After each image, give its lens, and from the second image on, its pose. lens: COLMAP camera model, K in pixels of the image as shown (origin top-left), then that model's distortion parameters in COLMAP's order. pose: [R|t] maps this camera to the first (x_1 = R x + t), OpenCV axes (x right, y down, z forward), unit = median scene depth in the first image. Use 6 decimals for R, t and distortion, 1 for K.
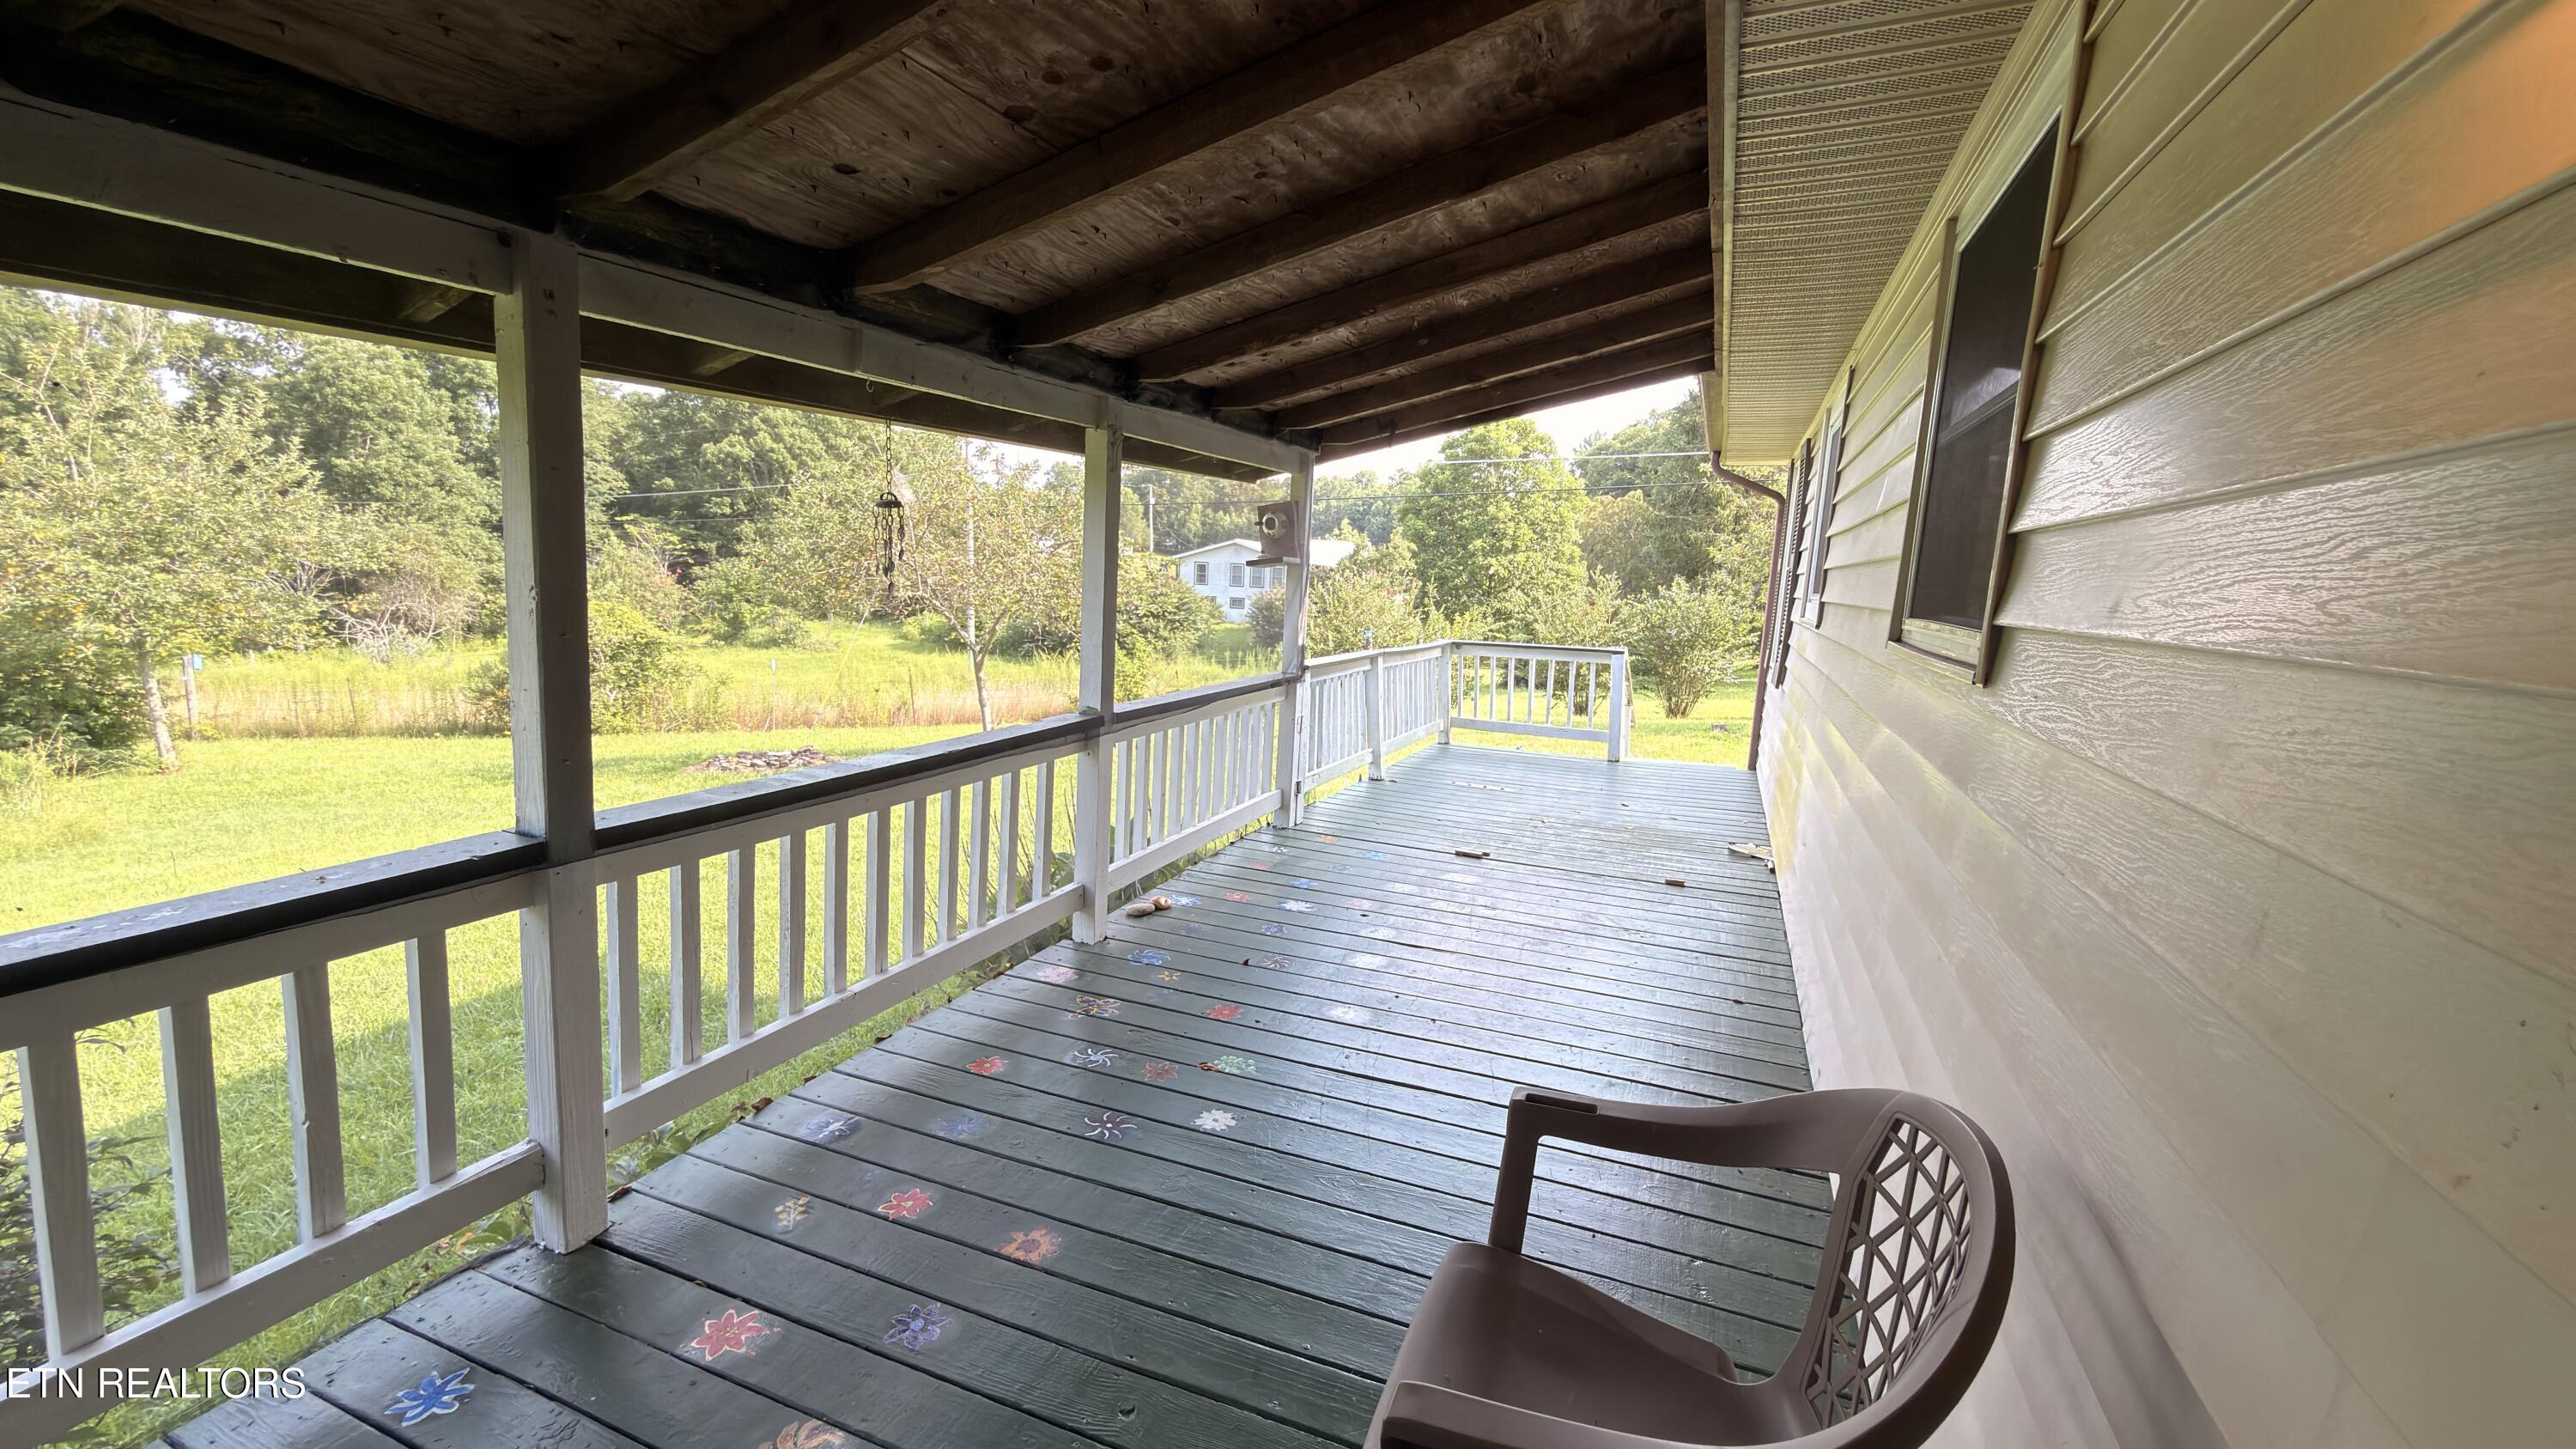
lens RADIAL K [[1018.9, 0, 1295.4], [0, 1018.9, 727.3], [0, 0, 1]] dist [0.000058, 0.000393]
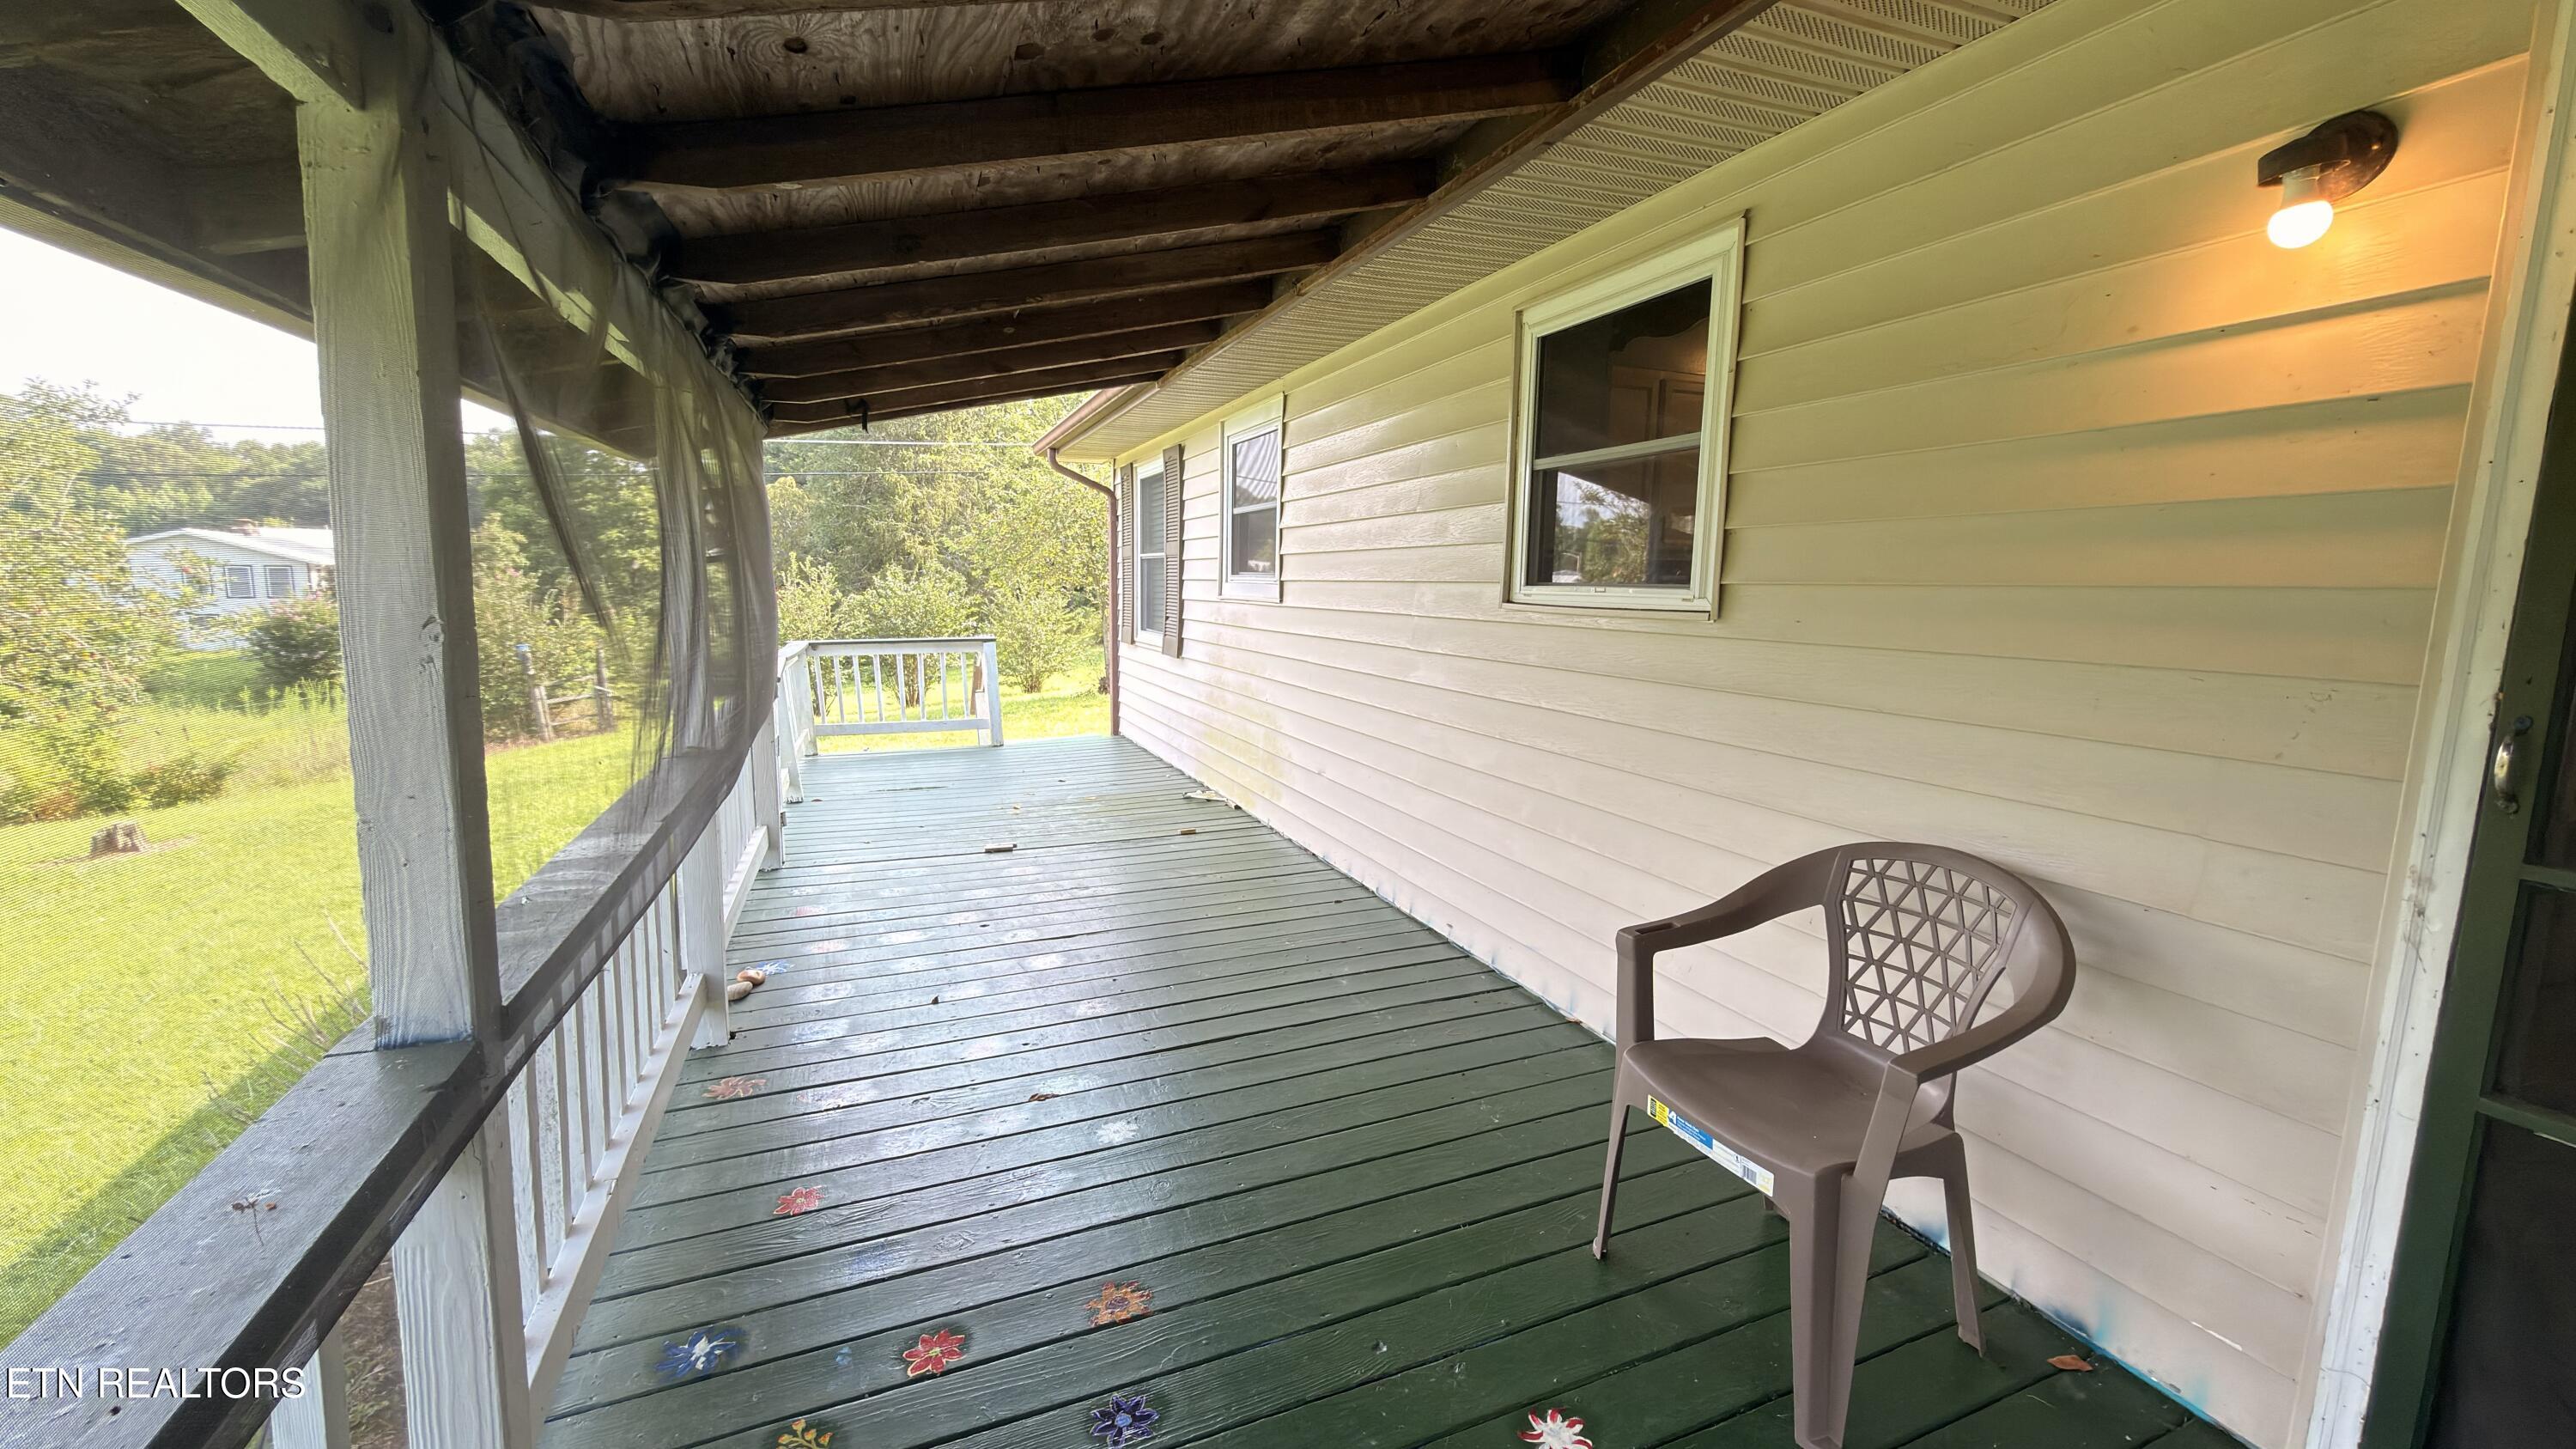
lens RADIAL K [[1018.9, 0, 1289.9], [0, 1018.9, 723.1], [0, 0, 1]] dist [0.000058, 0.000393]
pose [[0.715437, -0.131898, 0.686114, -0.289228], [0.127437, 0.990180, 0.057468, -0.017416], [-0.686956, 0.046322, 0.725221, 0.083429]]
